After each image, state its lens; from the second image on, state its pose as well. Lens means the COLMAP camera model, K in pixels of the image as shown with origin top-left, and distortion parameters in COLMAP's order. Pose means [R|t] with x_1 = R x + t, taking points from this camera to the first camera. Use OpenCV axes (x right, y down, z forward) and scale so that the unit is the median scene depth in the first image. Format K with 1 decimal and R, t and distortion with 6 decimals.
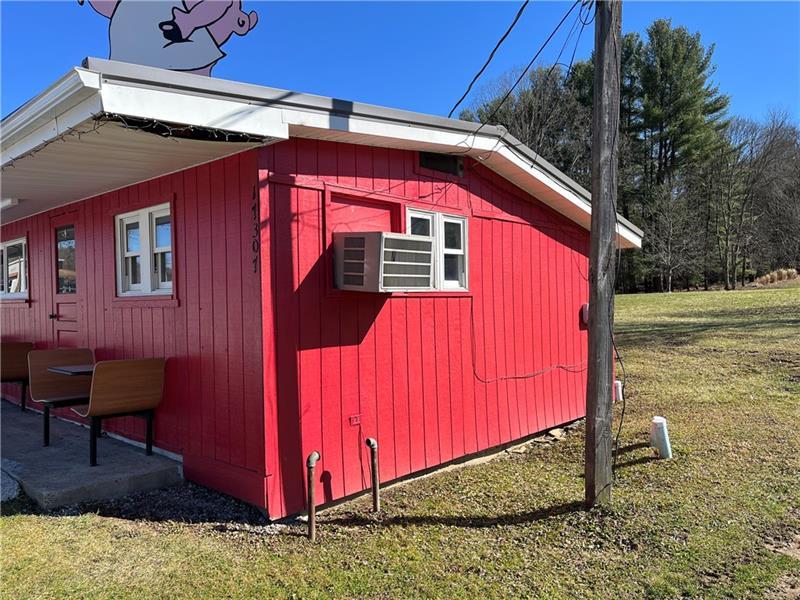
lens RADIAL K [[612.2, 0, 398.6], [0, 612.2, 296.9], [0, 0, 1]] dist [0.046055, -0.000596]
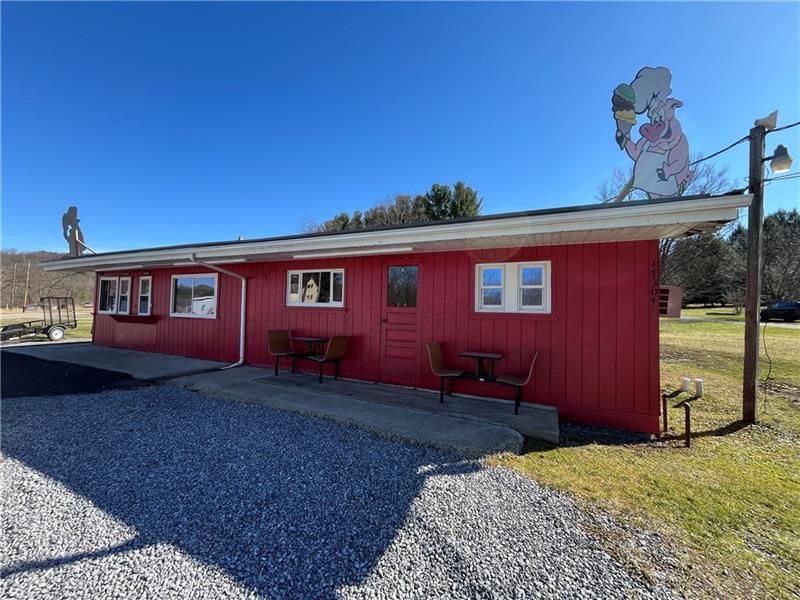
lens RADIAL K [[323.2, 0, 398.6], [0, 323.2, 302.3], [0, 0, 1]] dist [-0.002202, 0.000254]
pose [[0.953893, 0.049986, 0.295955, -0.914492], [-0.044441, 0.998688, -0.025438, 0.005350], [-0.296838, 0.011113, 0.954863, 0.218009]]
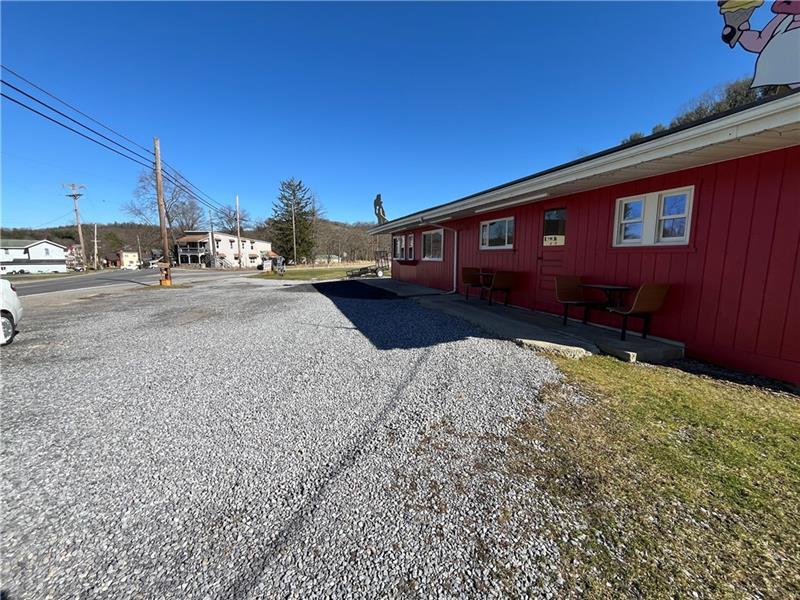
lens RADIAL K [[323.2, 0, 400.8], [0, 323.2, 300.0], [0, 0, 1]] dist [-0.002202, 0.000254]
pose [[0.881064, 0.080759, -0.466052, -0.543065], [-0.011978, 0.988810, 0.148701, 0.019430], [0.472846, -0.125432, 0.872172, -0.098358]]
